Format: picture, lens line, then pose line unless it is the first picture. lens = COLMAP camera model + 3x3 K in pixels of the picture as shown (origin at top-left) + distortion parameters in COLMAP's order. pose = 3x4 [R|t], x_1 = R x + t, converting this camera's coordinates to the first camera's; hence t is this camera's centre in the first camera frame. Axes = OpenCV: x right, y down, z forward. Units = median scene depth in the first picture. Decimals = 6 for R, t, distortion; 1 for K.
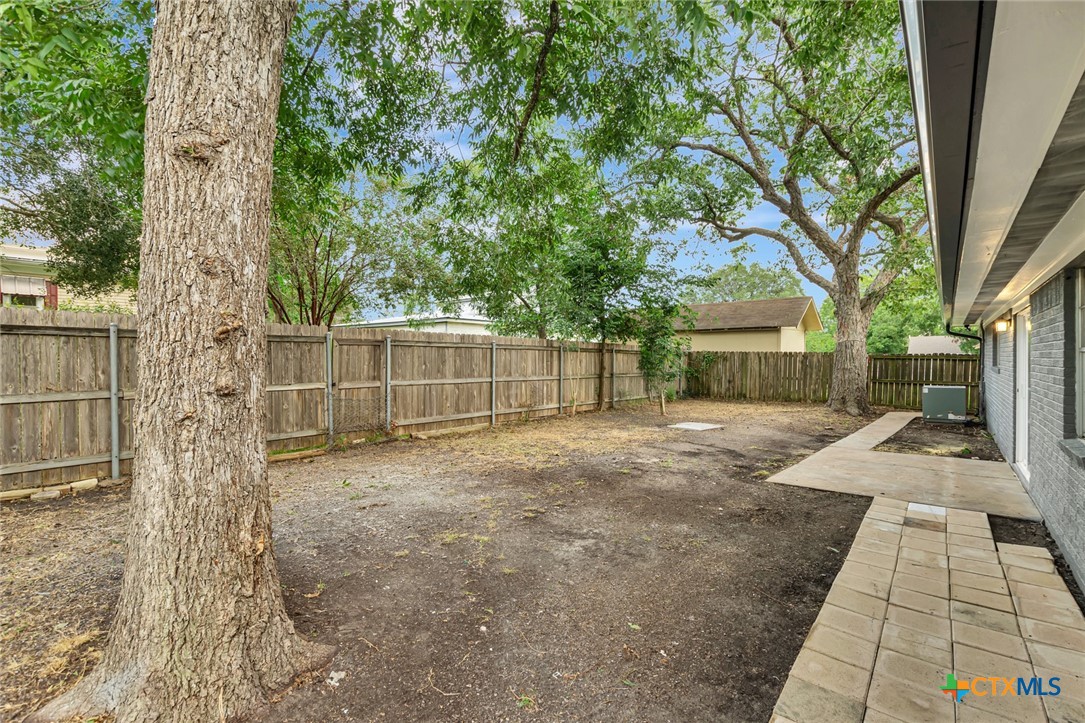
lens RADIAL K [[491.8, 0, 538.2], [0, 491.8, 358.8], [0, 0, 1]] dist [-0.000717, -0.000155]
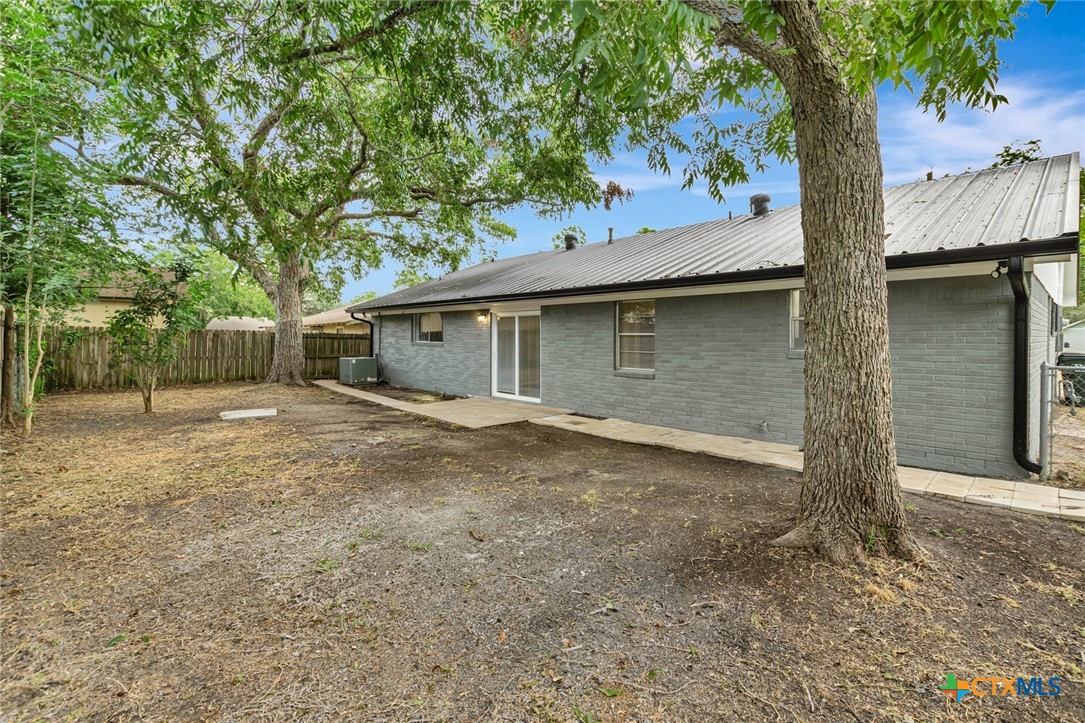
lens RADIAL K [[491.8, 0, 541.4], [0, 491.8, 351.1], [0, 0, 1]] dist [-0.000717, -0.000155]
pose [[0.145162, -0.028618, 0.988994, -0.610194], [-0.002464, 0.999568, 0.029286, -0.003516], [-0.989405, -0.006688, 0.145029, 0.450555]]
